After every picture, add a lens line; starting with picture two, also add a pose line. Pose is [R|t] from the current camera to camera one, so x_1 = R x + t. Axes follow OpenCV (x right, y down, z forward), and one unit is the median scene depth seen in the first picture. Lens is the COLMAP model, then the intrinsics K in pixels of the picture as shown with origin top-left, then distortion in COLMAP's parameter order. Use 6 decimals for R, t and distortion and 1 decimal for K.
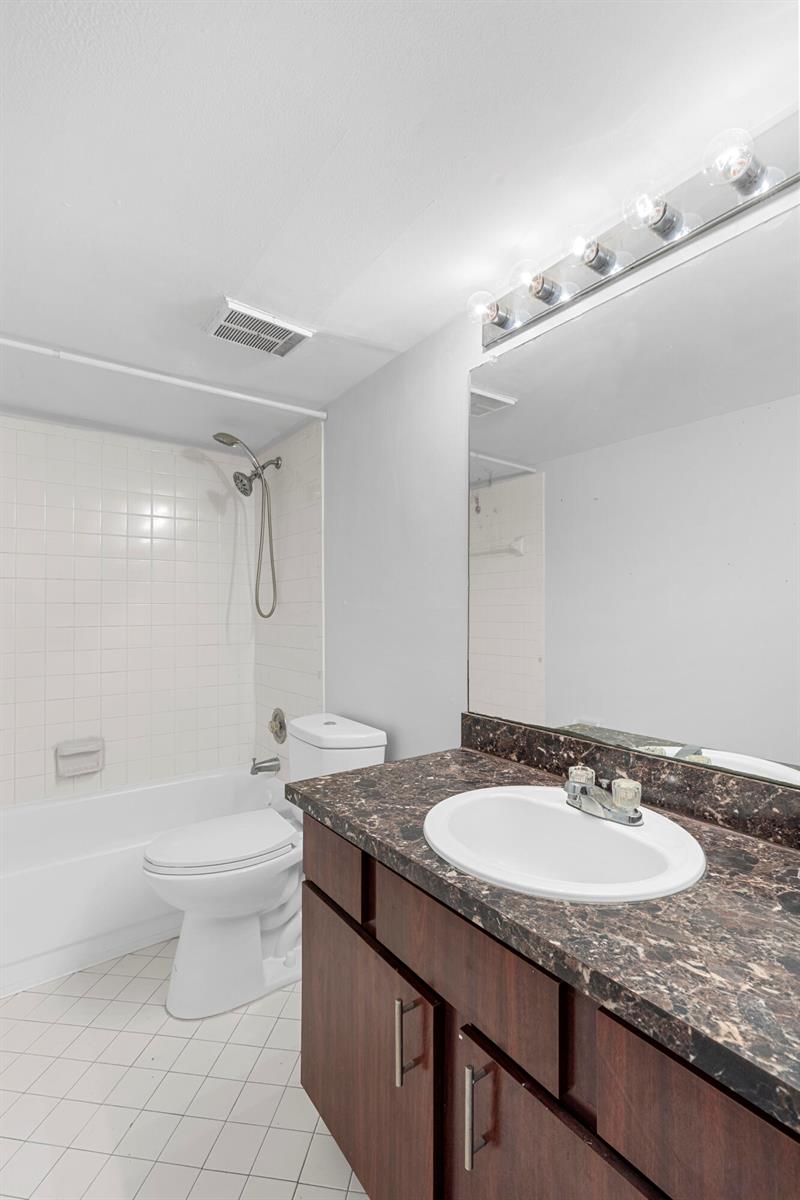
lens RADIAL K [[538.7, 0, 403.4], [0, 538.7, 608.0], [0, 0, 1]] dist [0.008545, -0.000938]
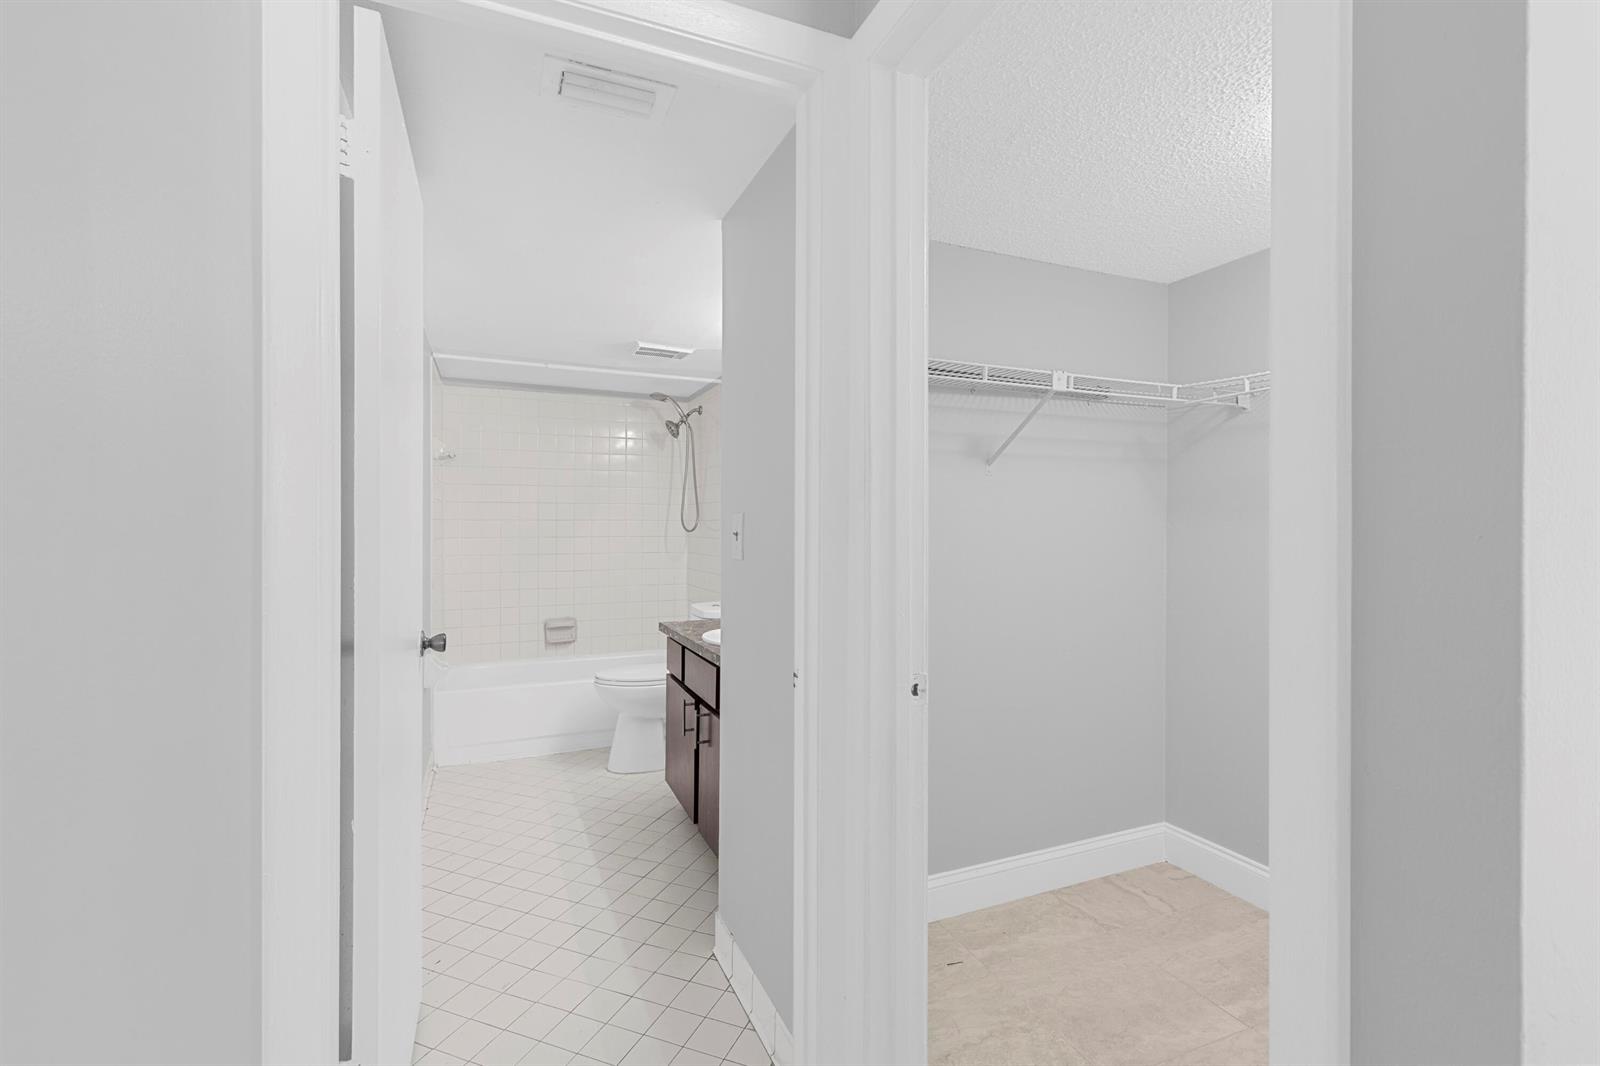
lens RADIAL K [[718.3, 0, 798.5], [0, 718.3, 528.2], [0, 0, 1]] dist [0.008545, -0.000938]
pose [[0.974460, 0.009510, -0.224360, 0.387440], [-0.005211, 0.999792, 0.019742, -0.025624], [0.224501, -0.018069, 0.974306, -0.622799]]
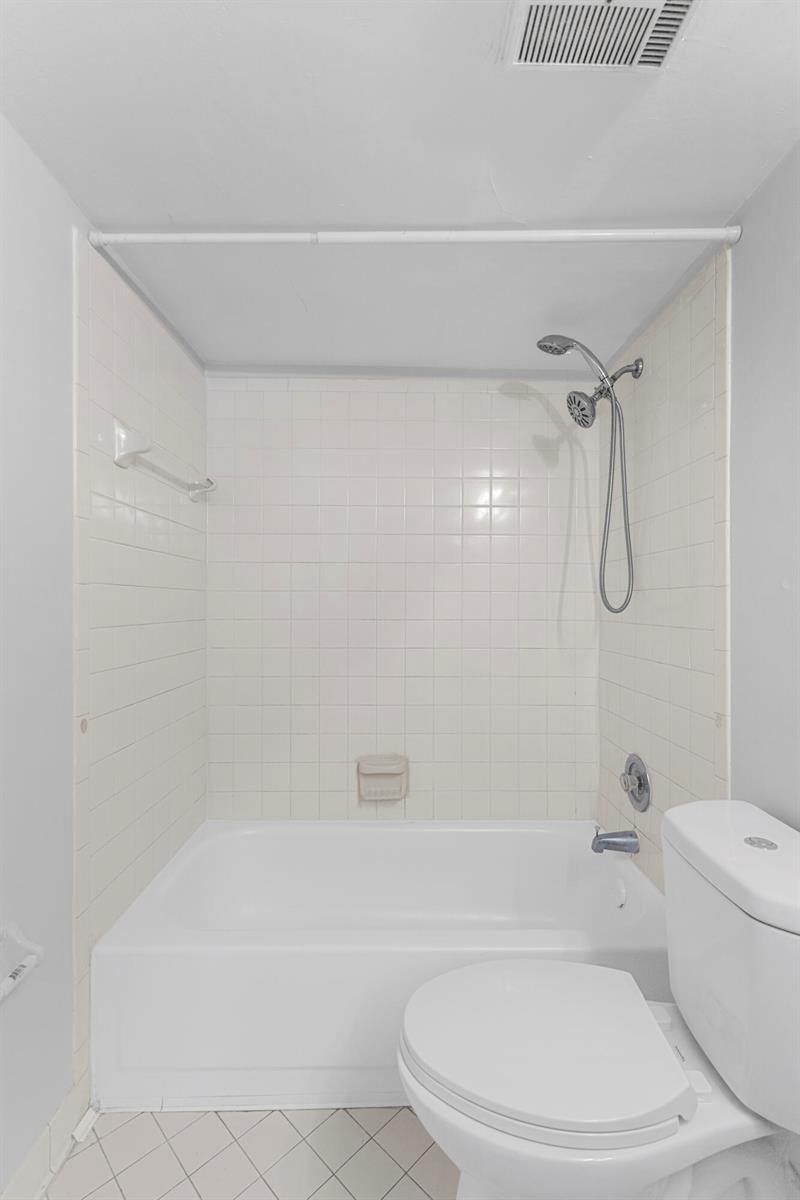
lens RADIAL K [[538.7, 0, 406.9], [0, 538.7, 604.2], [0, 0, 1]] dist [0.008545, -0.000938]
pose [[0.813892, 0.006542, -0.580980, -0.084628], [-0.001467, 0.999957, 0.009204, 0.002563], [0.581014, -0.006639, 0.813866, 0.331823]]
